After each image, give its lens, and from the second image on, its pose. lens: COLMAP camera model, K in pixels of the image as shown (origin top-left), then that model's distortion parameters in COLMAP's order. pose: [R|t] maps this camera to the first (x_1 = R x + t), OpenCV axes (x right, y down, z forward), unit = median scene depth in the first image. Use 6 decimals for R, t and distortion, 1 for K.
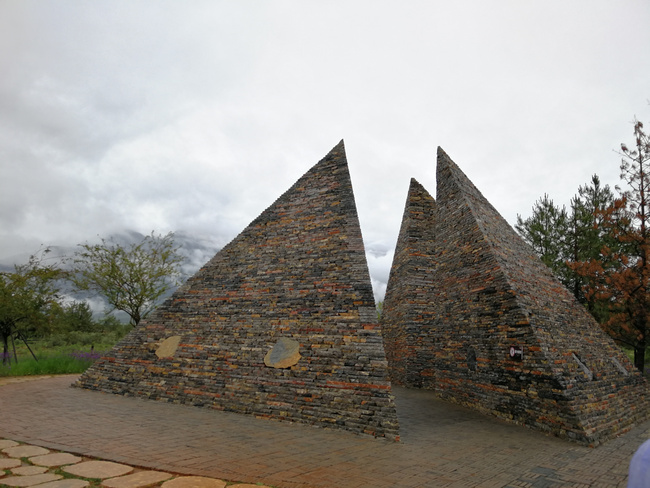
lens RADIAL K [[557.8, 0, 325.9], [0, 557.8, 240.7], [0, 0, 1]] dist [0.040443, -0.016948]
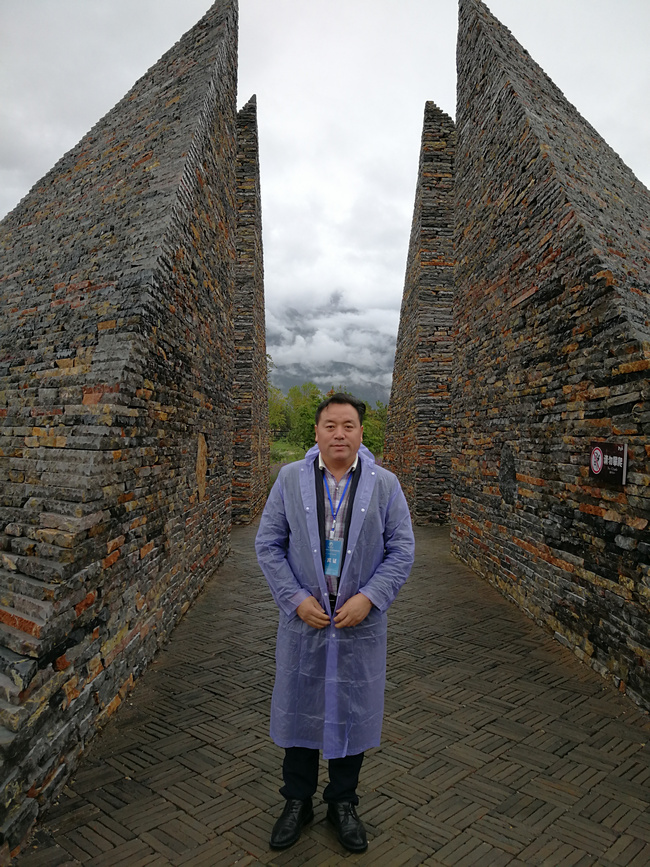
lens RADIAL K [[744.1, 0, 324.6], [0, 744.1, 434.2], [0, 0, 1]] dist [0.040443, -0.016948]
pose [[0.995316, -0.024532, -0.093515, 0.176083], [0.040133, 0.984834, 0.168796, 0.084612], [0.087956, -0.171758, 0.981205, 0.459532]]
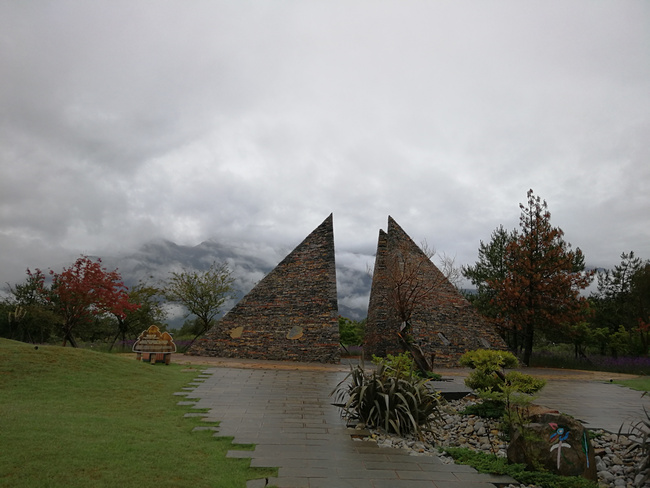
lens RADIAL K [[557.8, 0, 321.1], [0, 557.8, 247.6], [0, 0, 1]] dist [0.040443, -0.016948]
pose [[0.997909, -0.015235, -0.062811, 0.126804], [0.015289, 0.999883, 0.000376, -0.094422], [0.062798, -0.001335, 0.998025, -0.873795]]
